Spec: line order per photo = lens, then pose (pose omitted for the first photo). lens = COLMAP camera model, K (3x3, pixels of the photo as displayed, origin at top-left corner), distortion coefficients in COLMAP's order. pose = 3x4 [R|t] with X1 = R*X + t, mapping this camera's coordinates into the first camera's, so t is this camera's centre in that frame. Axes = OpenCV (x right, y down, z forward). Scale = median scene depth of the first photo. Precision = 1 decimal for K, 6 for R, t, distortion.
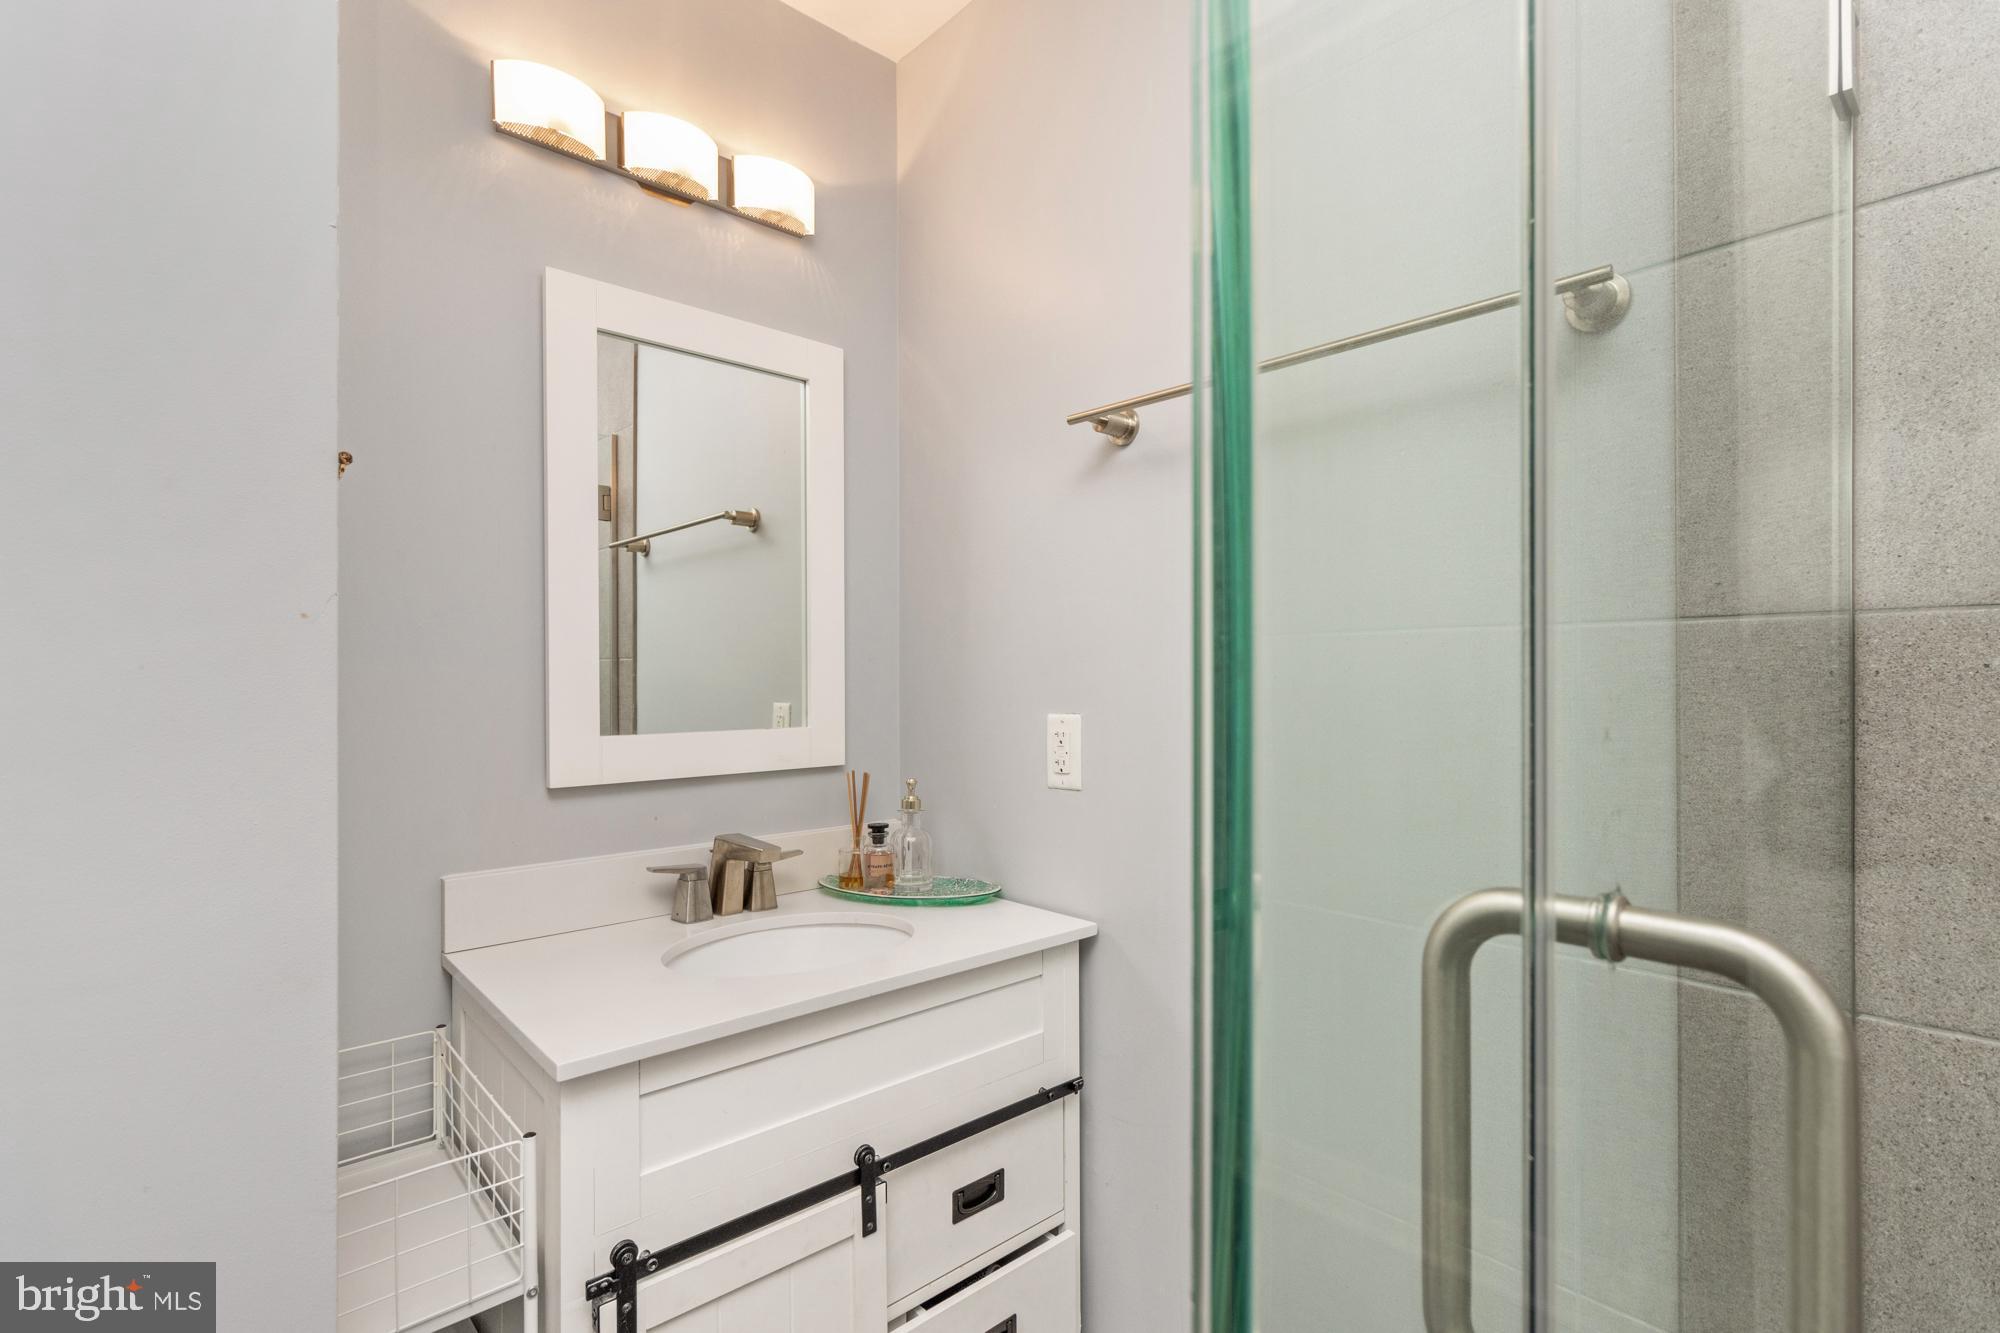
lens RADIAL K [[942.7, 0, 1036.9], [0, 942.7, 684.9], [0, 0, 1]] dist [0.001281, 0.001880]
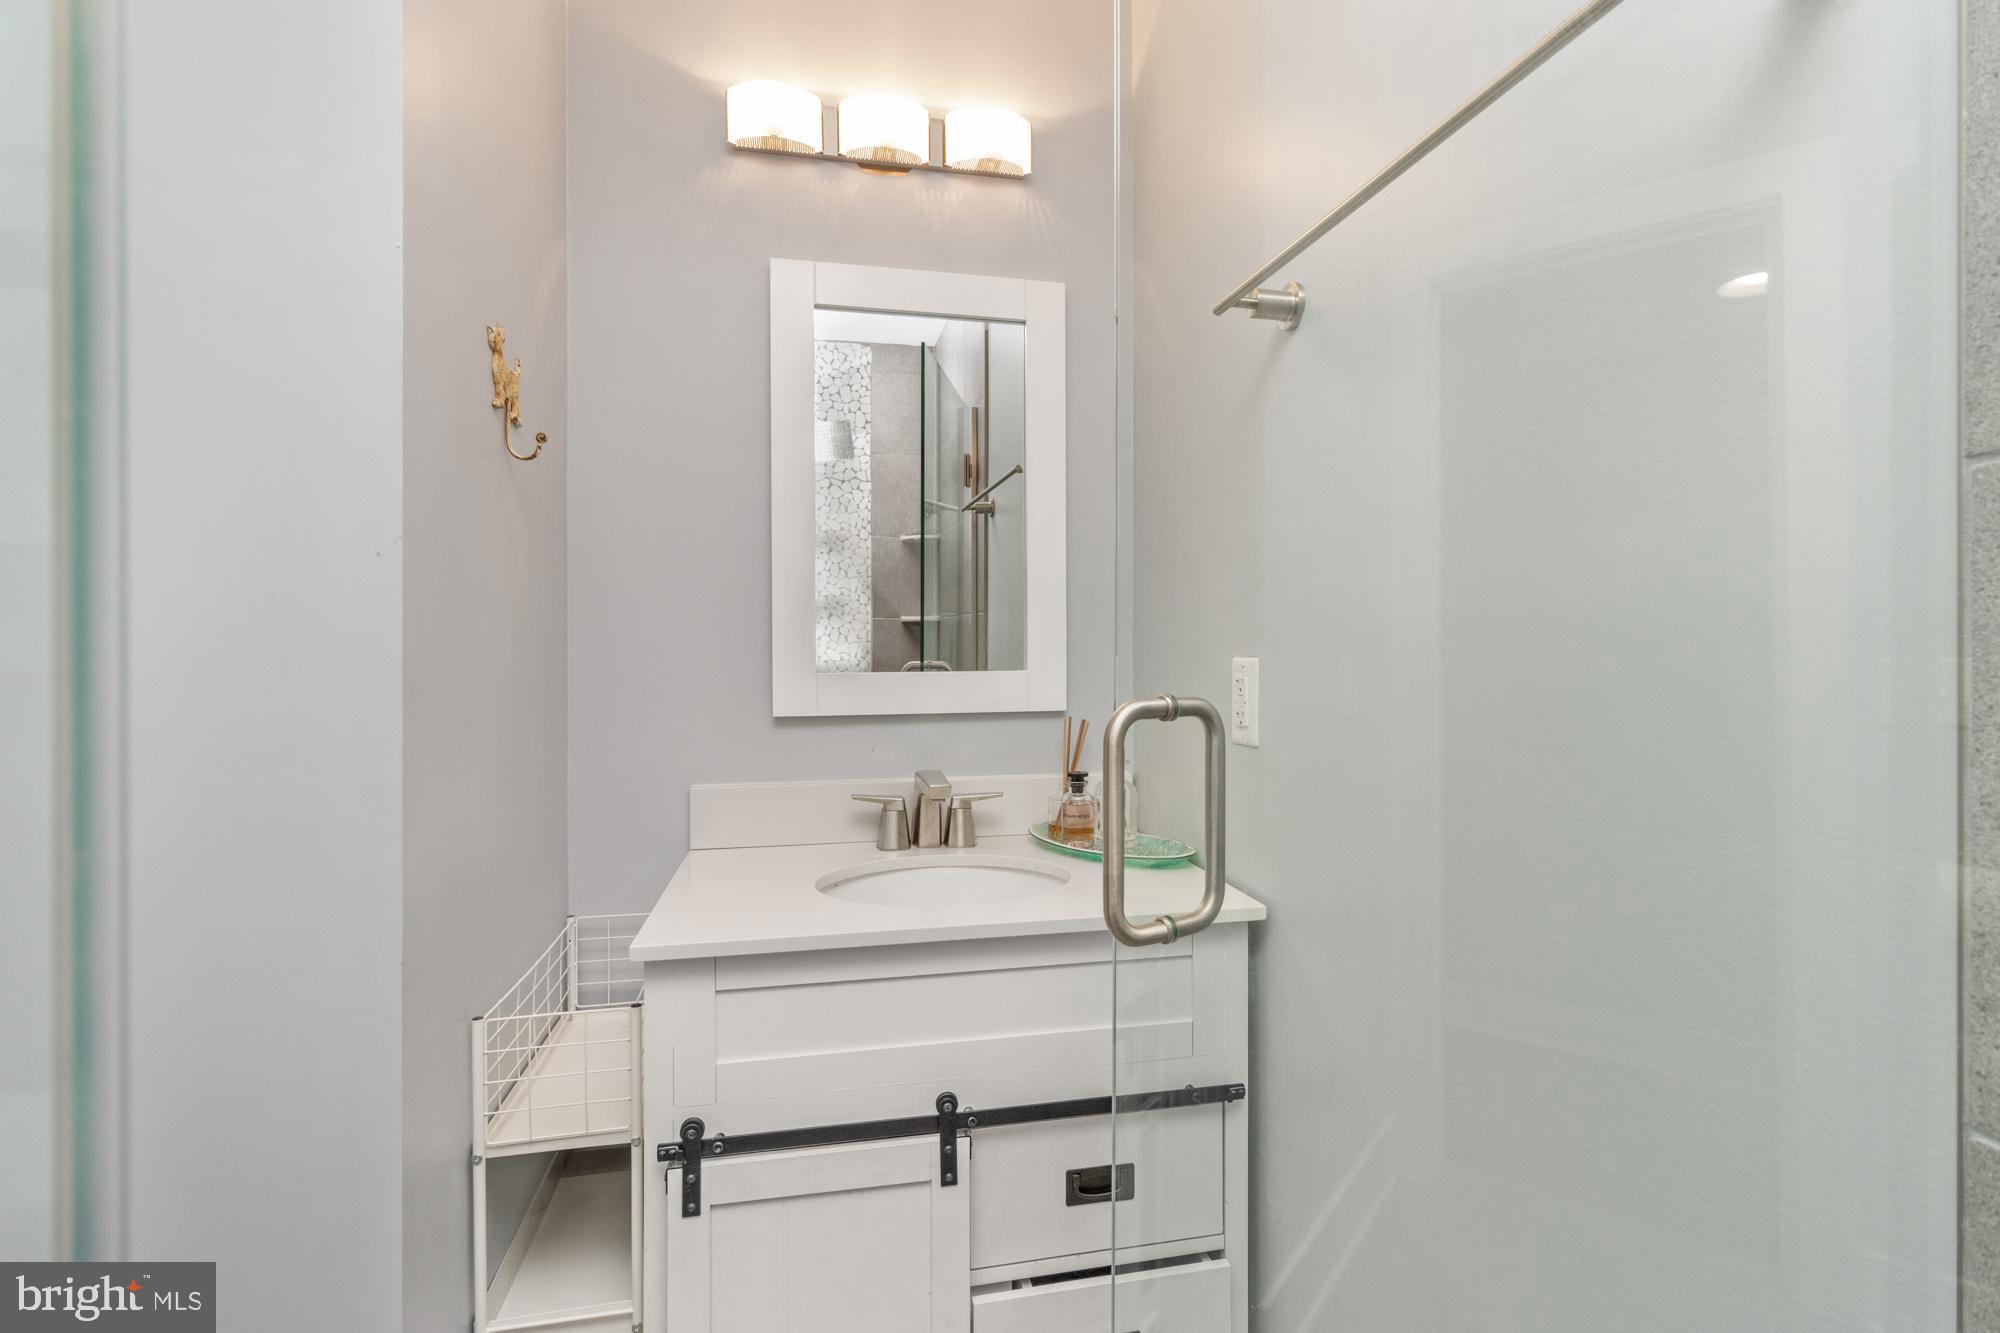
lens RADIAL K [[942.7, 0, 1005.7], [0, 942.7, 654.8], [0, 0, 1]] dist [0.001281, 0.001880]
pose [[0.857239, 0.006064, -0.514883, 0.296512], [-0.003524, 0.999976, 0.005908, 0.025455], [0.514907, -0.003250, 0.857240, 0.162488]]
